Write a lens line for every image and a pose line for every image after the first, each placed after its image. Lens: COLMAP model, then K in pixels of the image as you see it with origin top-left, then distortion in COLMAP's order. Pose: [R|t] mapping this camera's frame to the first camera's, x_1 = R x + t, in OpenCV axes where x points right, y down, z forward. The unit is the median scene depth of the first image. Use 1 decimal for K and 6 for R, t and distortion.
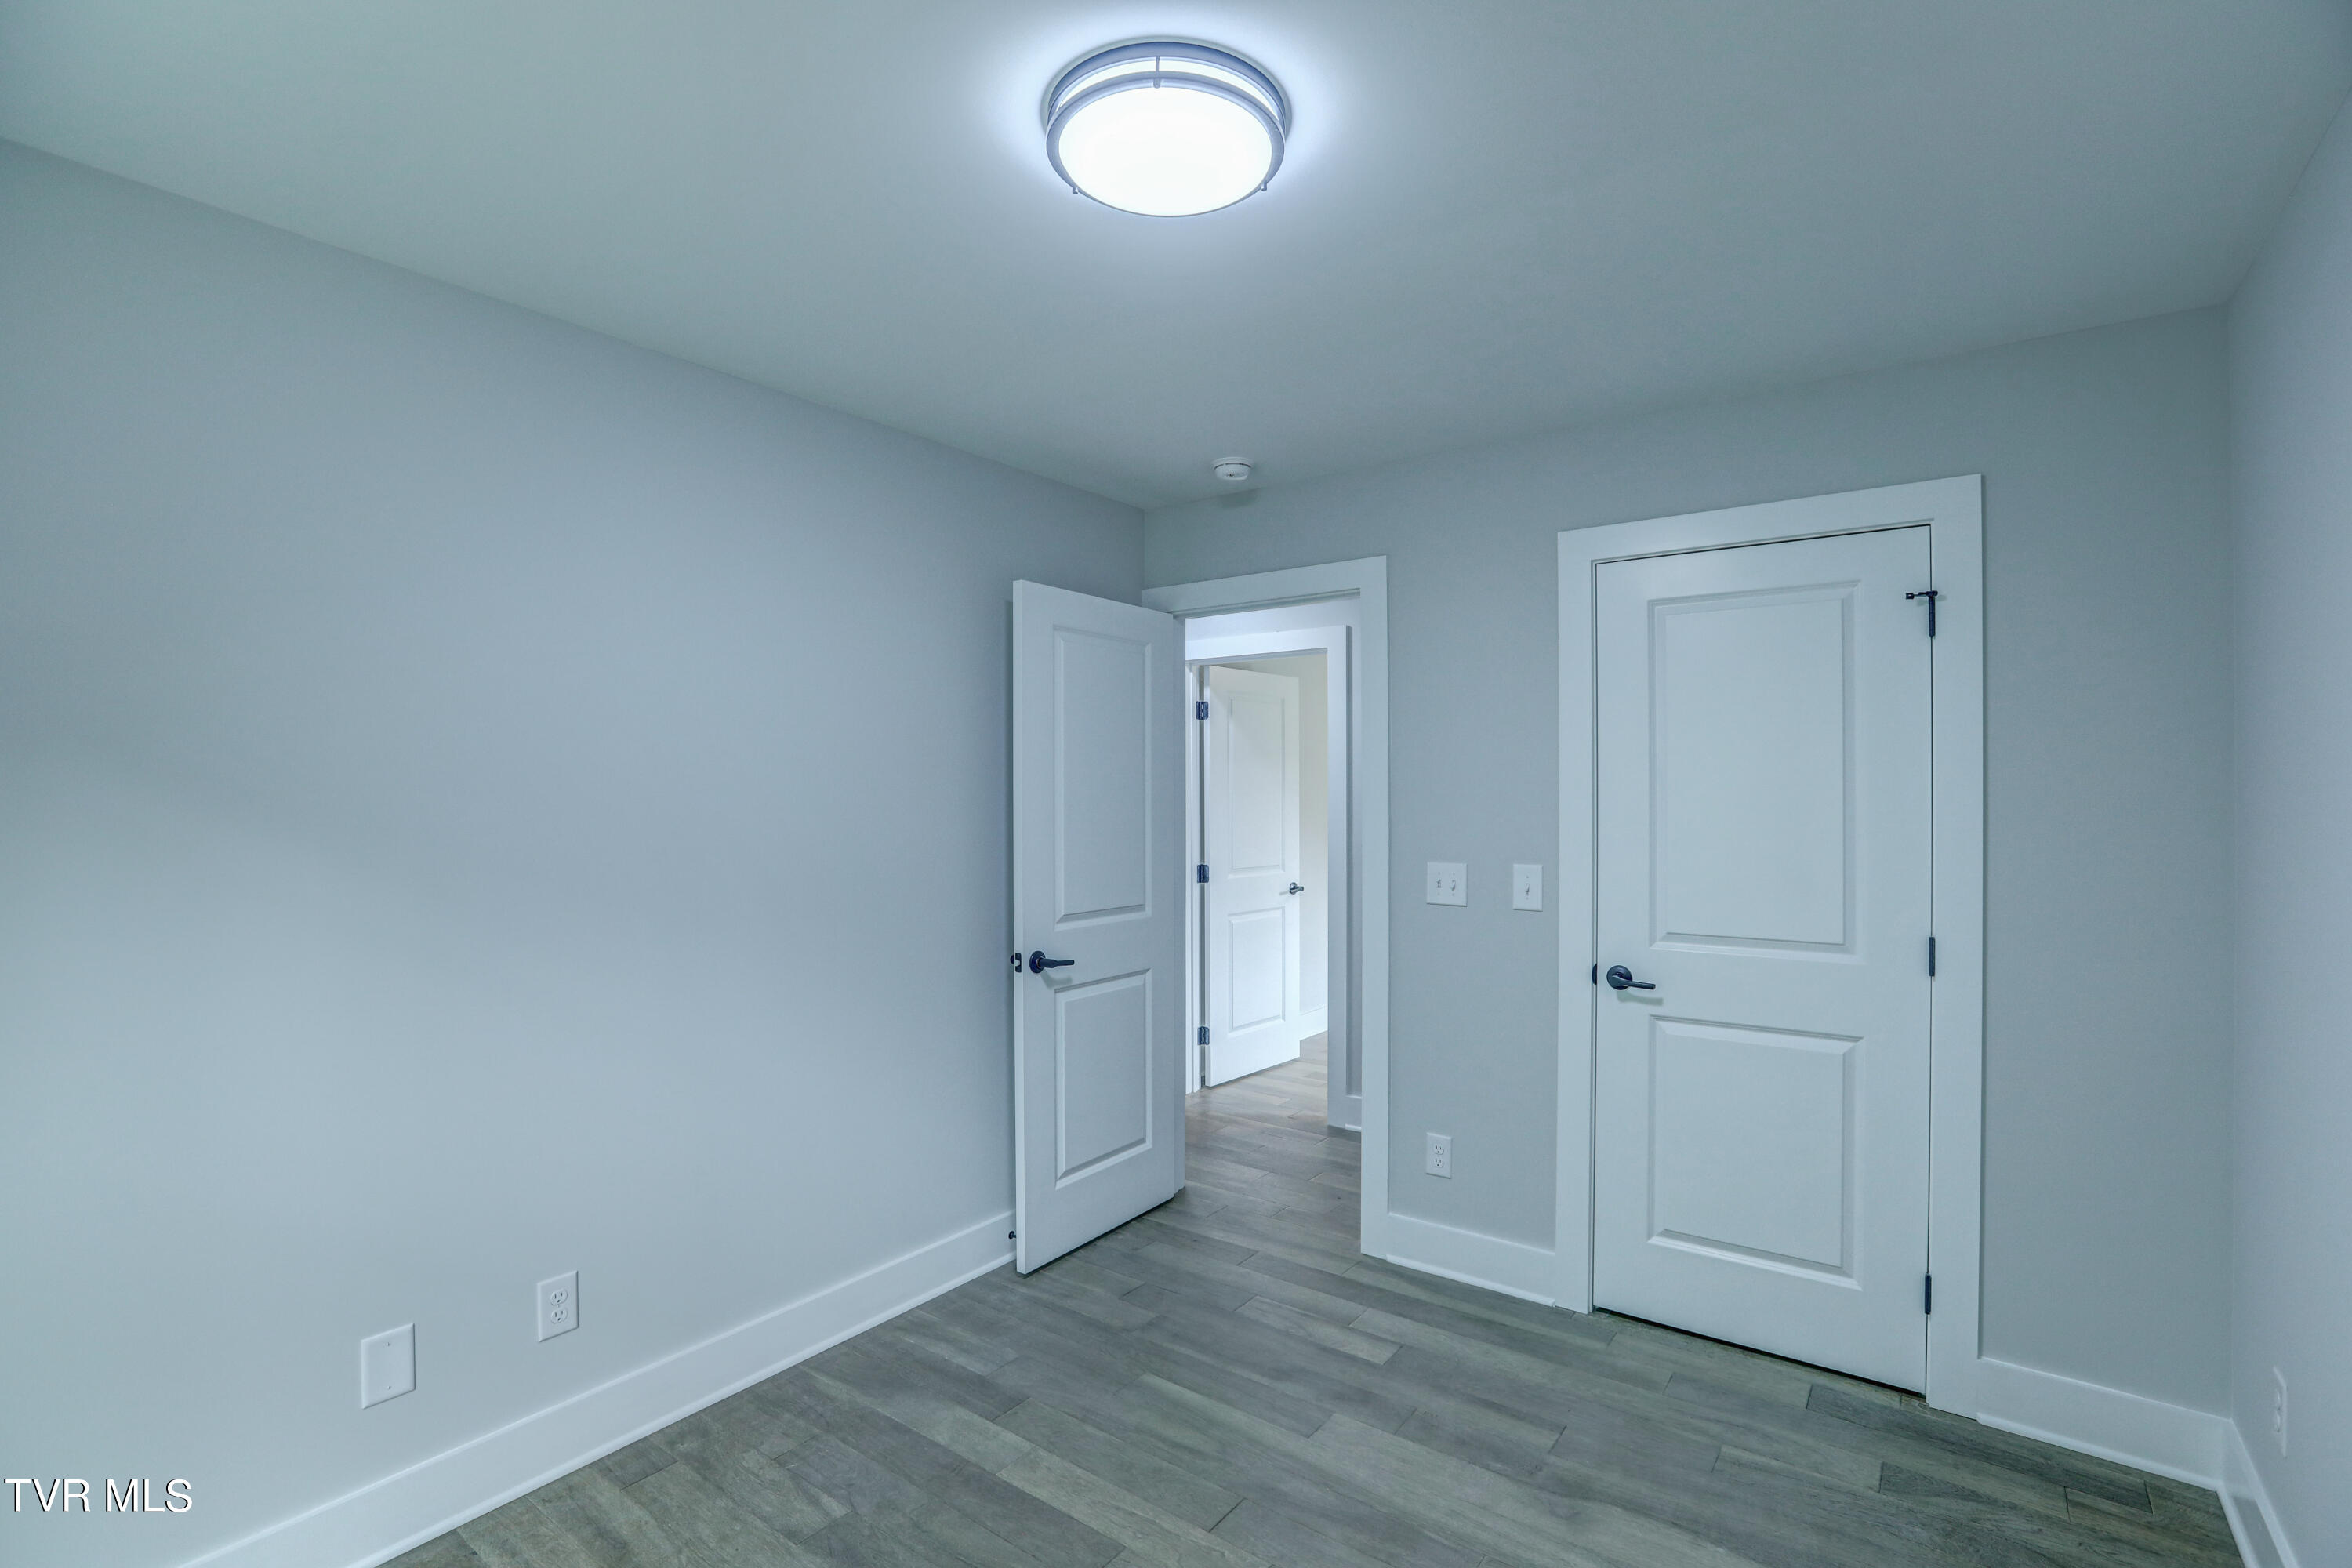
lens RADIAL K [[1063.3, 0, 1169.2], [0, 1063.3, 781.3], [0, 0, 1]] dist [-0.043349, 0.010715]
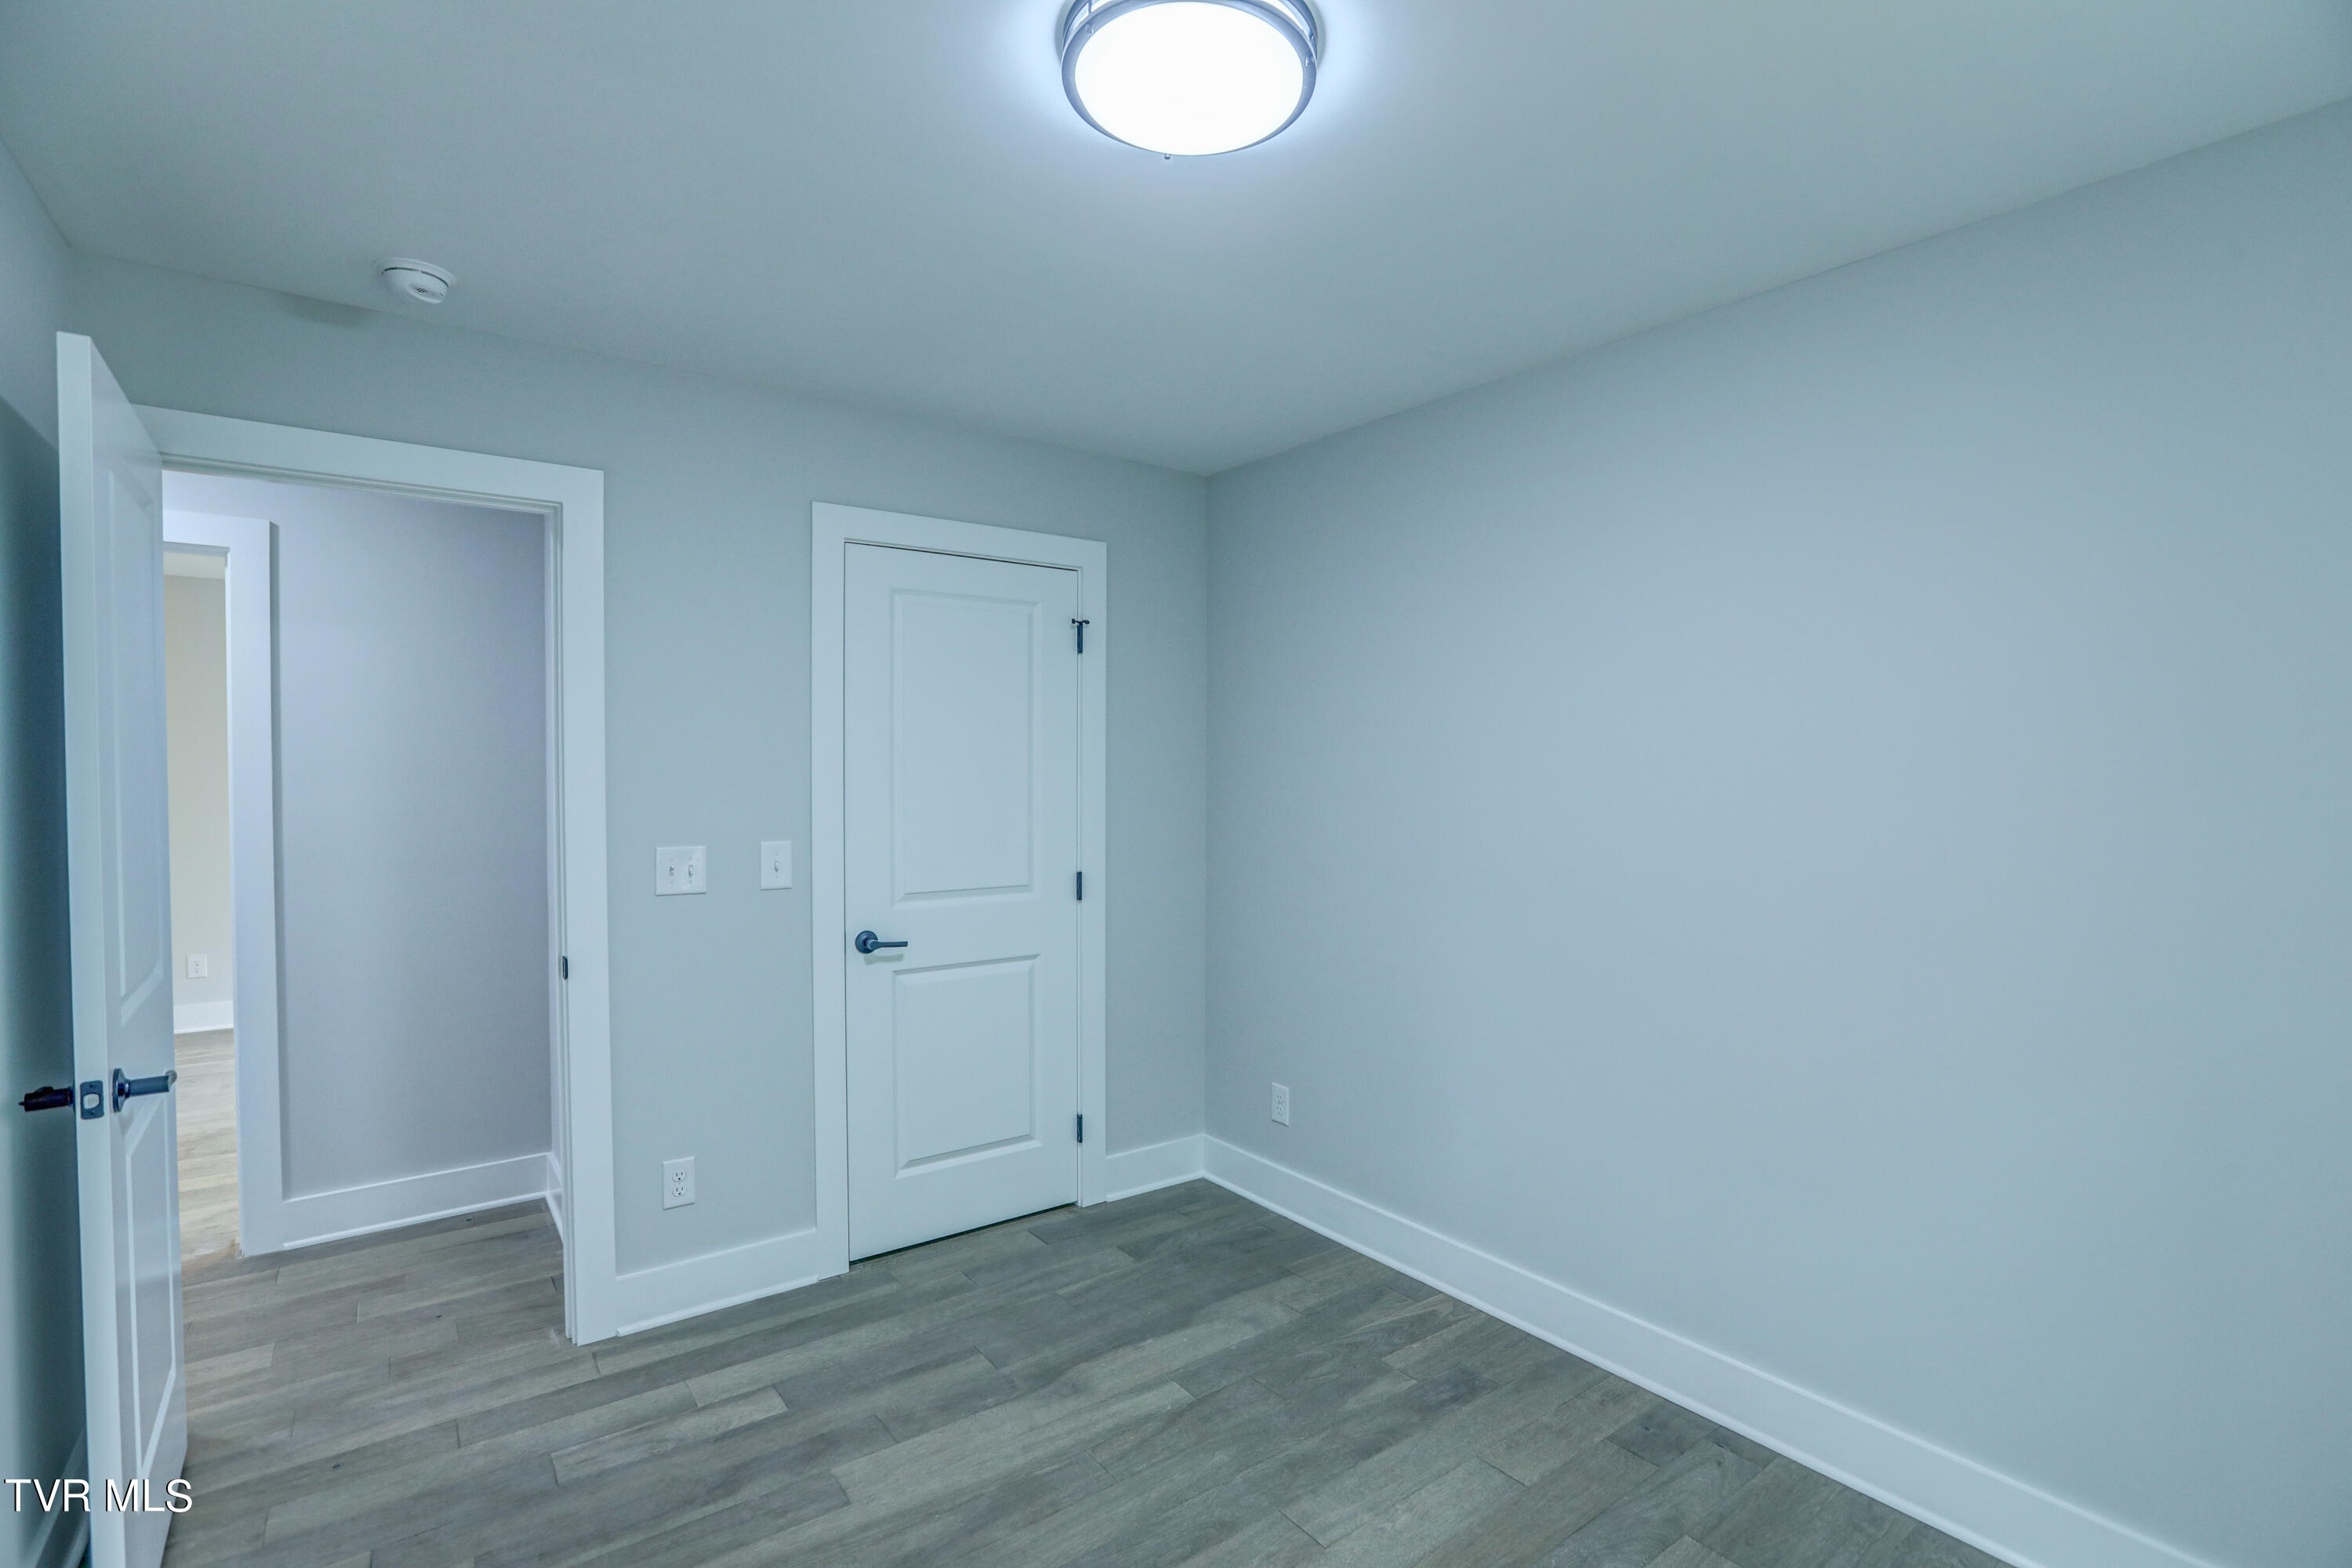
lens RADIAL K [[1063.3, 0, 1179.6], [0, 1063.3, 778.9], [0, 0, 1]] dist [-0.043349, 0.010715]
pose [[0.285489, -0.007938, 0.958349, -0.537828], [-0.010826, 0.999875, 0.011507, 0.008935], [-0.958321, -0.013660, 0.285368, 0.434354]]
